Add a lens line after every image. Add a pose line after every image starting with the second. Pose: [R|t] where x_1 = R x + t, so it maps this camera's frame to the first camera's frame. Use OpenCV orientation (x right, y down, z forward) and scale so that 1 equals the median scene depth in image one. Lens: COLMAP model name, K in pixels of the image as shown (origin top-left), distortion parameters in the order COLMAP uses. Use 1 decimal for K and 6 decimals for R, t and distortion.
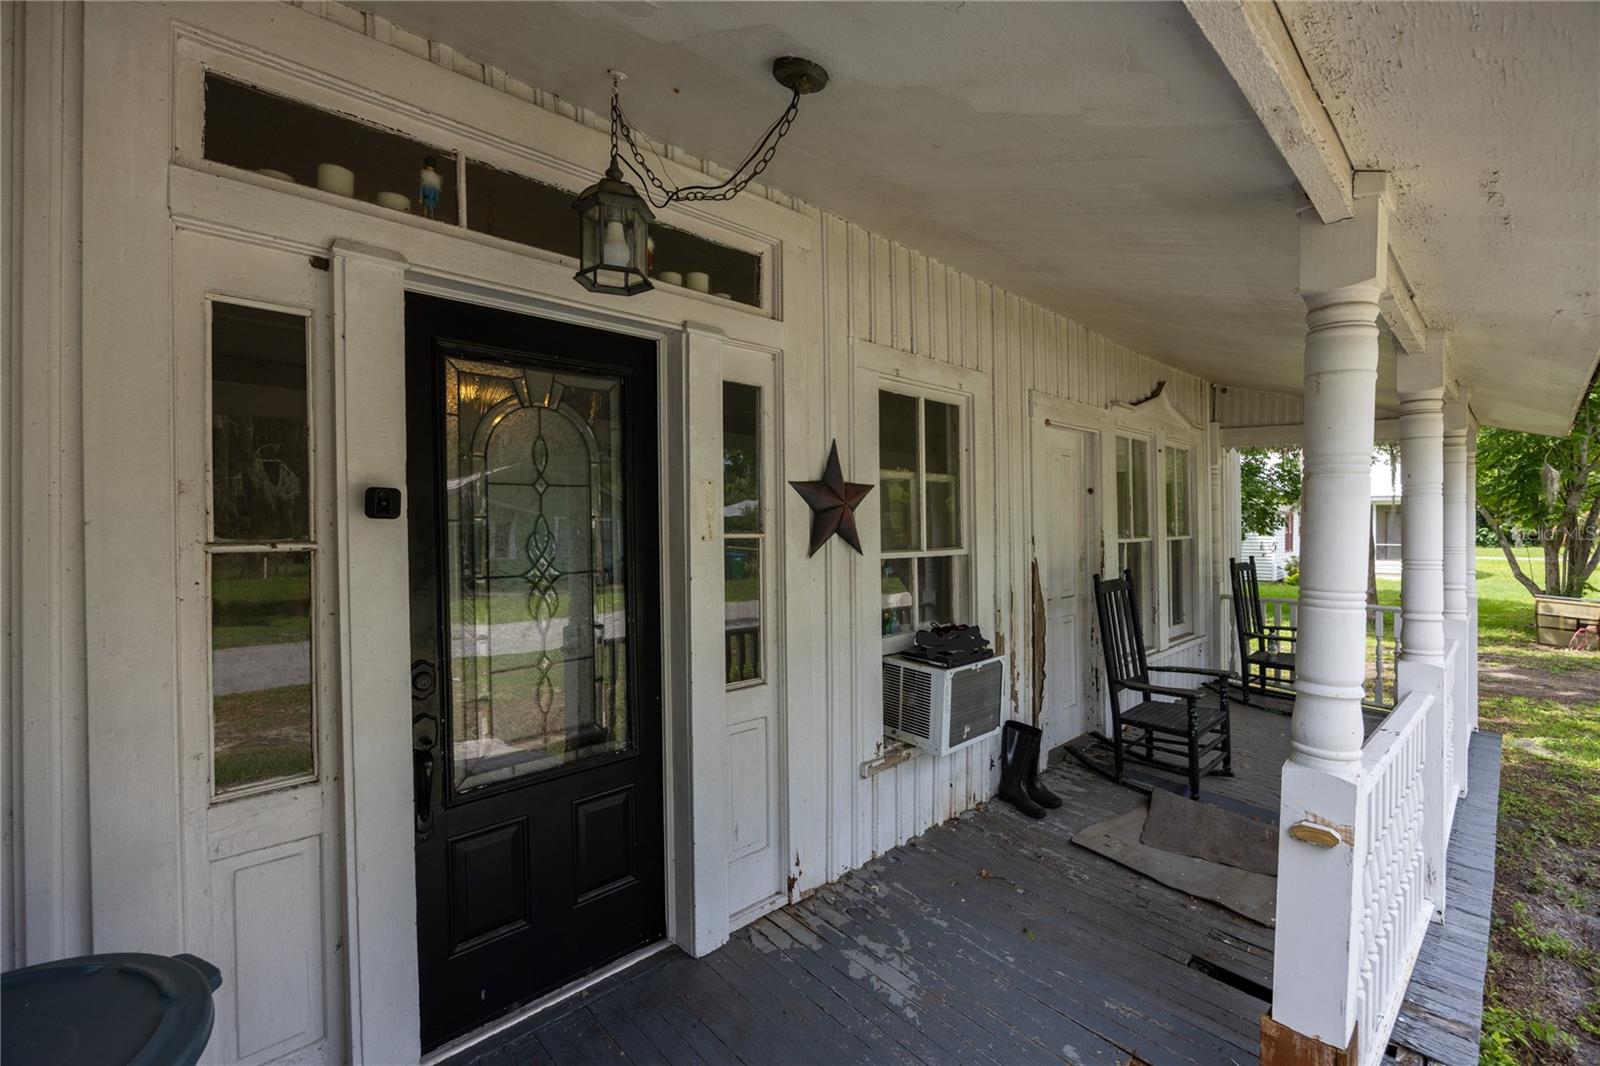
lens RADIAL K [[723.3, 0, 800.0], [0, 723.3, 533.0], [0, 0, 1]] dist [-0.000846, -0.000200]
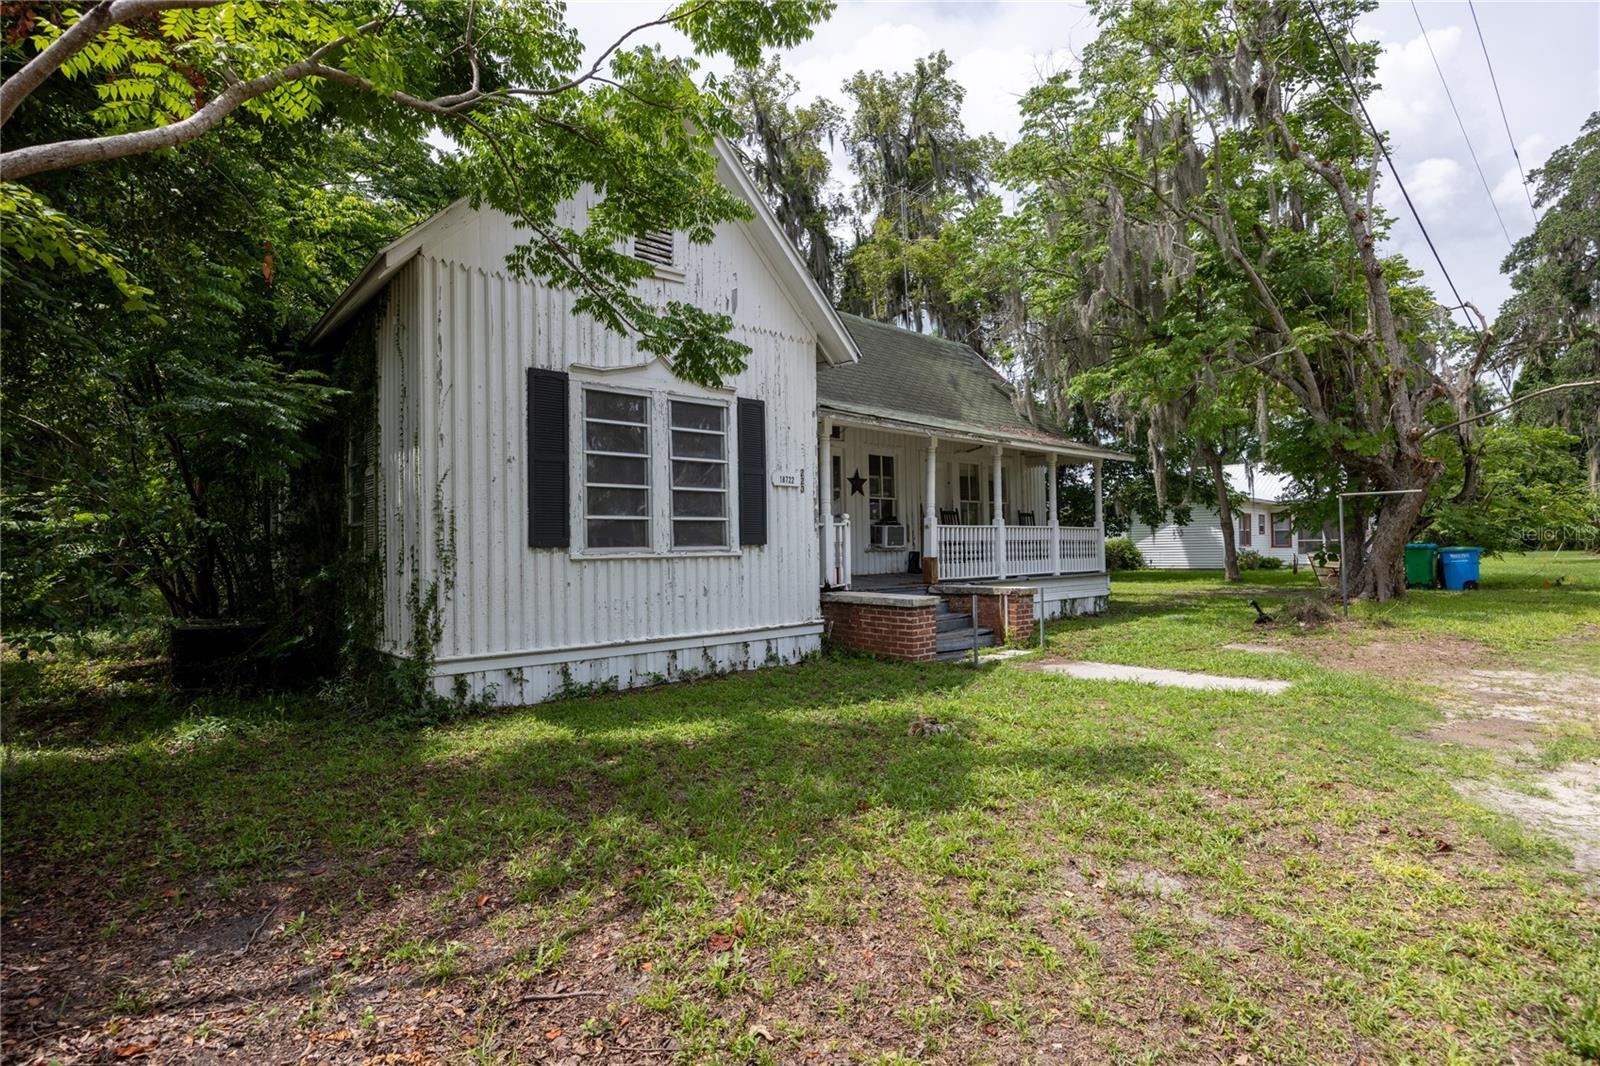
lens RADIAL K [[788.2, 0, 800.0], [0, 788.2, 533.0], [0, 0, 1]] dist [-0.002609, -0.001129]
pose [[0.999062, -0.006688, -0.042772, -0.093666], [0.005481, 0.999585, -0.028273, 0.385006], [0.042943, 0.028012, 0.998685, -3.662755]]
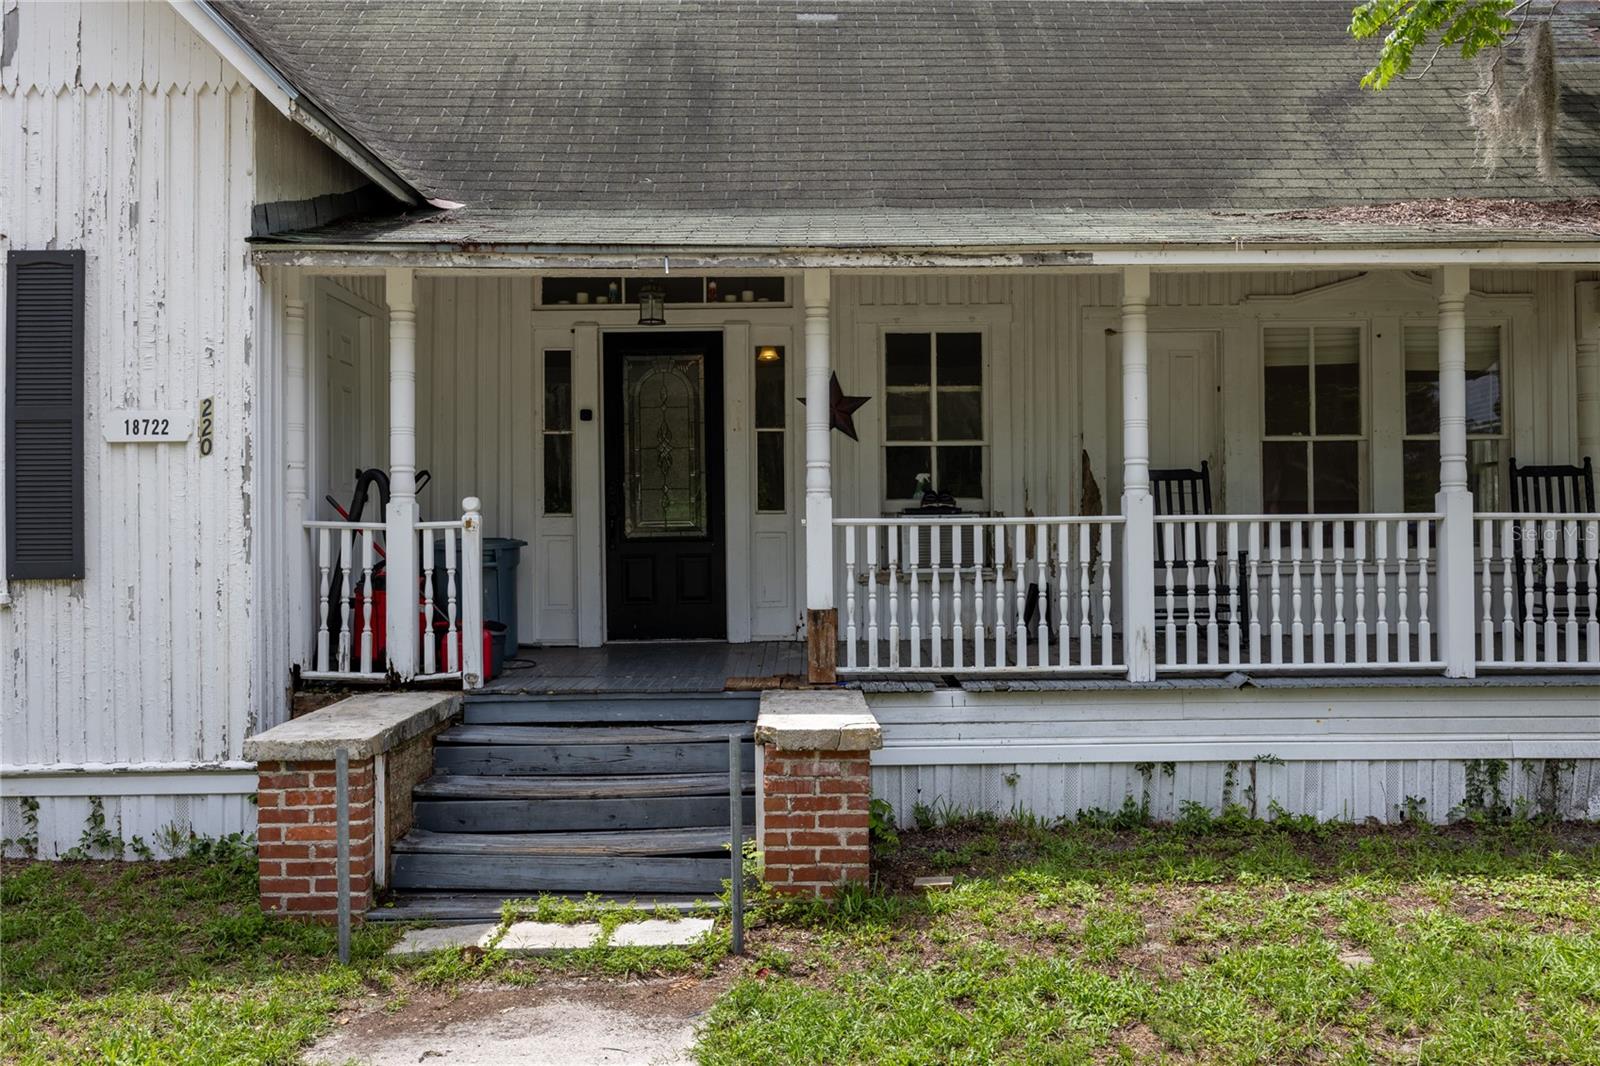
lens RADIAL K [[1347.6, 0, 800.0], [0, 1347.6, 533.0], [0, 0, 1]] dist [0.001684, 0.002252]
pose [[0.715369, -0.001481, -0.698745, 2.213448], [-0.003367, 0.999979, -0.005566, 0.266971], [0.698739, 0.006334, 0.715349, -1.297005]]
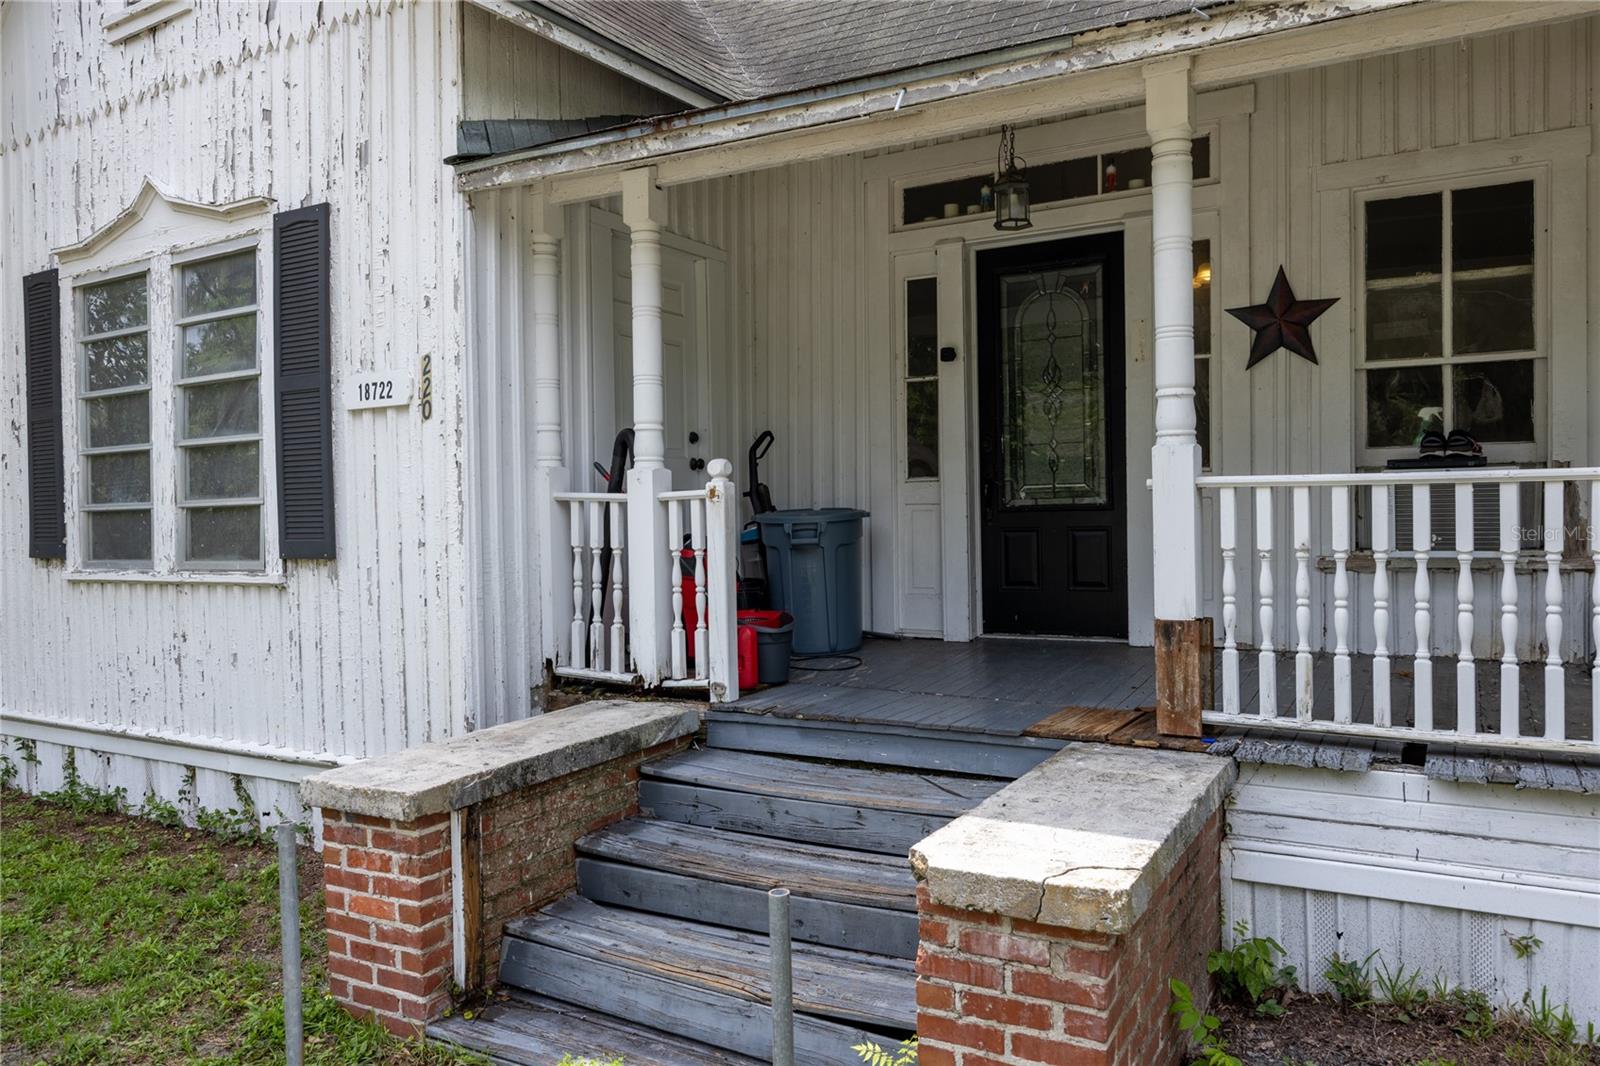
lens RADIAL K [[1129.6, 0, 813.6], [0, 1129.6, 534.4], [0, 0, 1]] dist [0.003506, -0.002622]
pose [[0.275161, 0.023825, -0.961103, 1.638628], [0.007050, 0.999616, 0.026798, 0.254675], [0.961372, -0.014150, 0.274887, -0.226436]]
